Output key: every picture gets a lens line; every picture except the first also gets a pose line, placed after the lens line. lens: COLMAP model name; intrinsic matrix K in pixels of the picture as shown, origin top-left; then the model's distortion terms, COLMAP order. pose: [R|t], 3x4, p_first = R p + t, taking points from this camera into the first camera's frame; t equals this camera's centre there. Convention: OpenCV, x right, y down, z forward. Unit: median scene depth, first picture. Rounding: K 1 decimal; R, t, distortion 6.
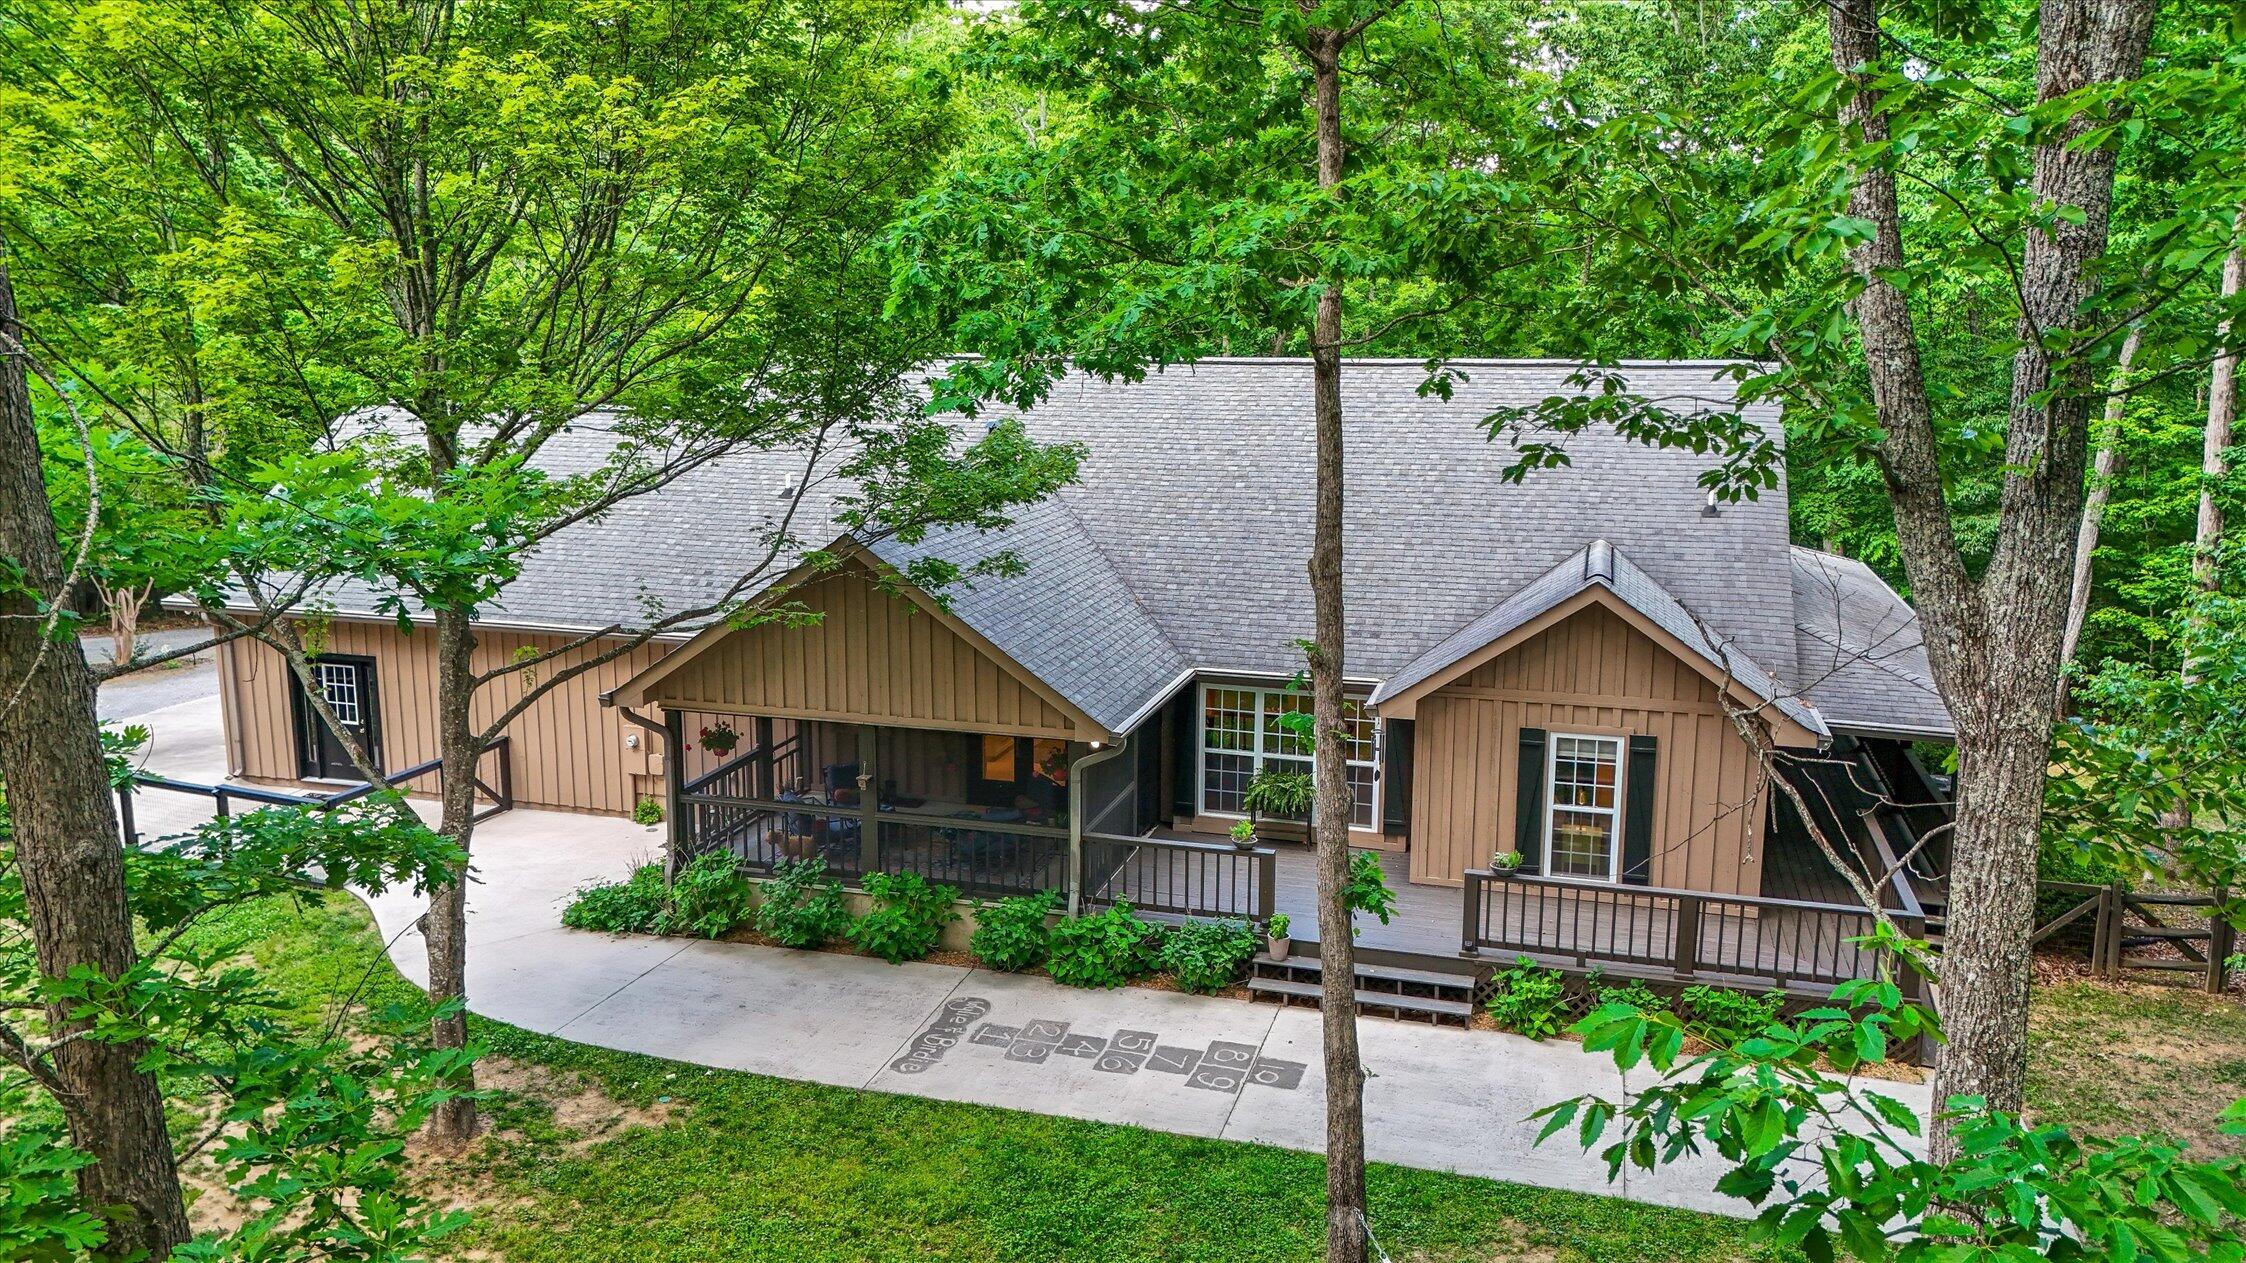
lens RADIAL K [[1648.3, 0, 1123.0], [0, 1648.3, 631.5], [0, 0, 1]] dist [0.088458, -0.000795]
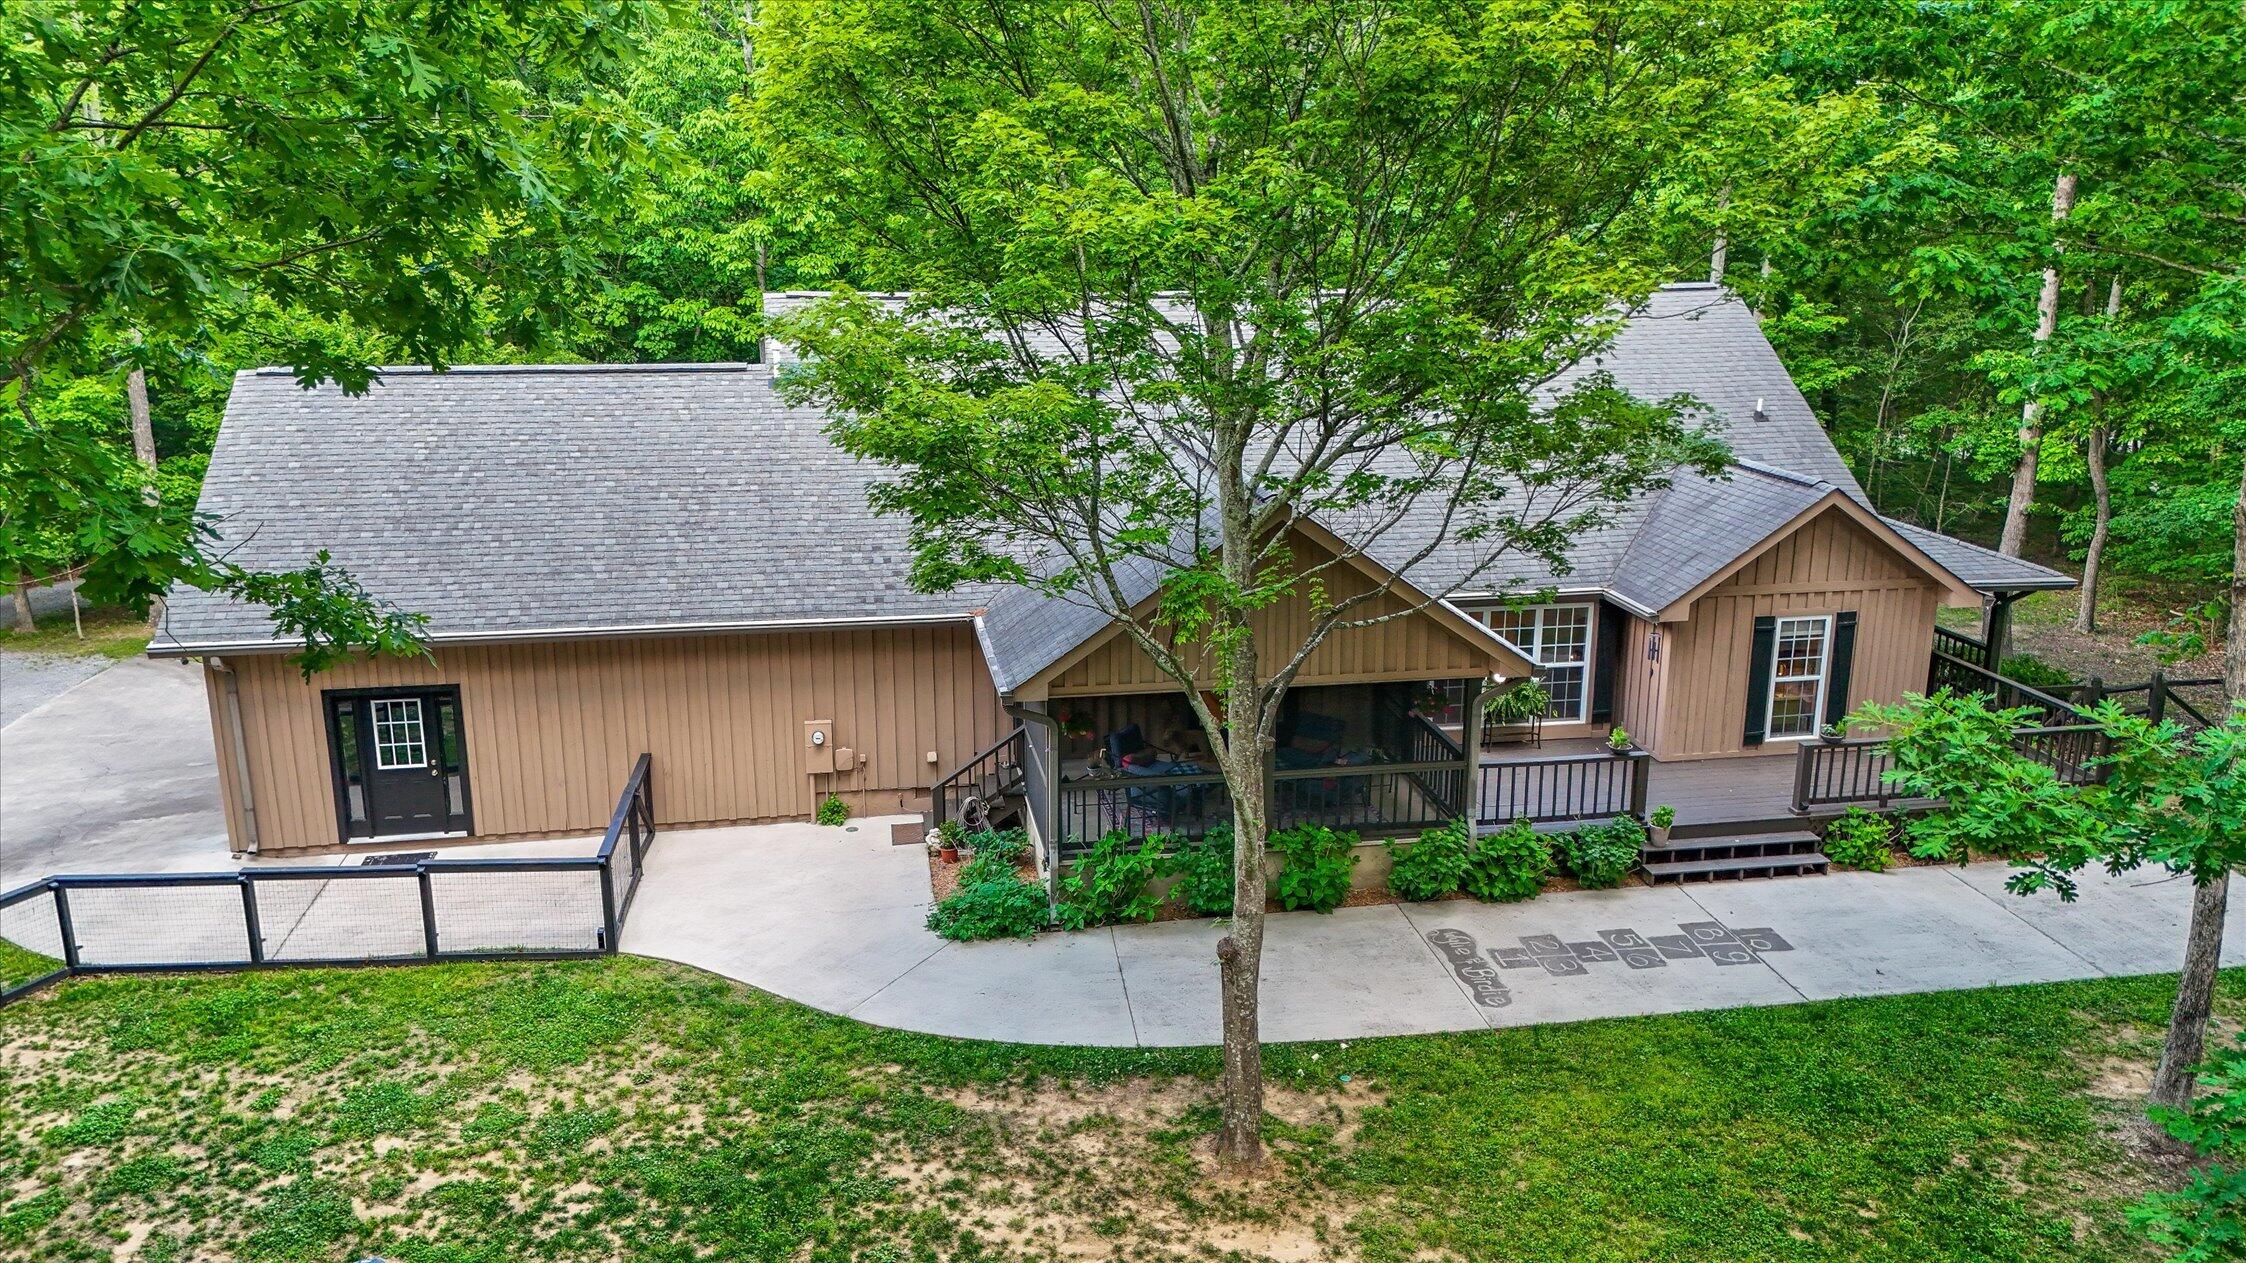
lens RADIAL K [[1648.3, 0, 1123.0], [0, 1648.3, 631.5], [0, 0, 1]] dist [0.088458, -0.000795]
pose [[0.890904, -0.117108, 0.438835, -0.690039], [0.084726, 0.992079, 0.092740, -0.080519], [-0.446220, -0.045441, 0.893769, 0.146997]]
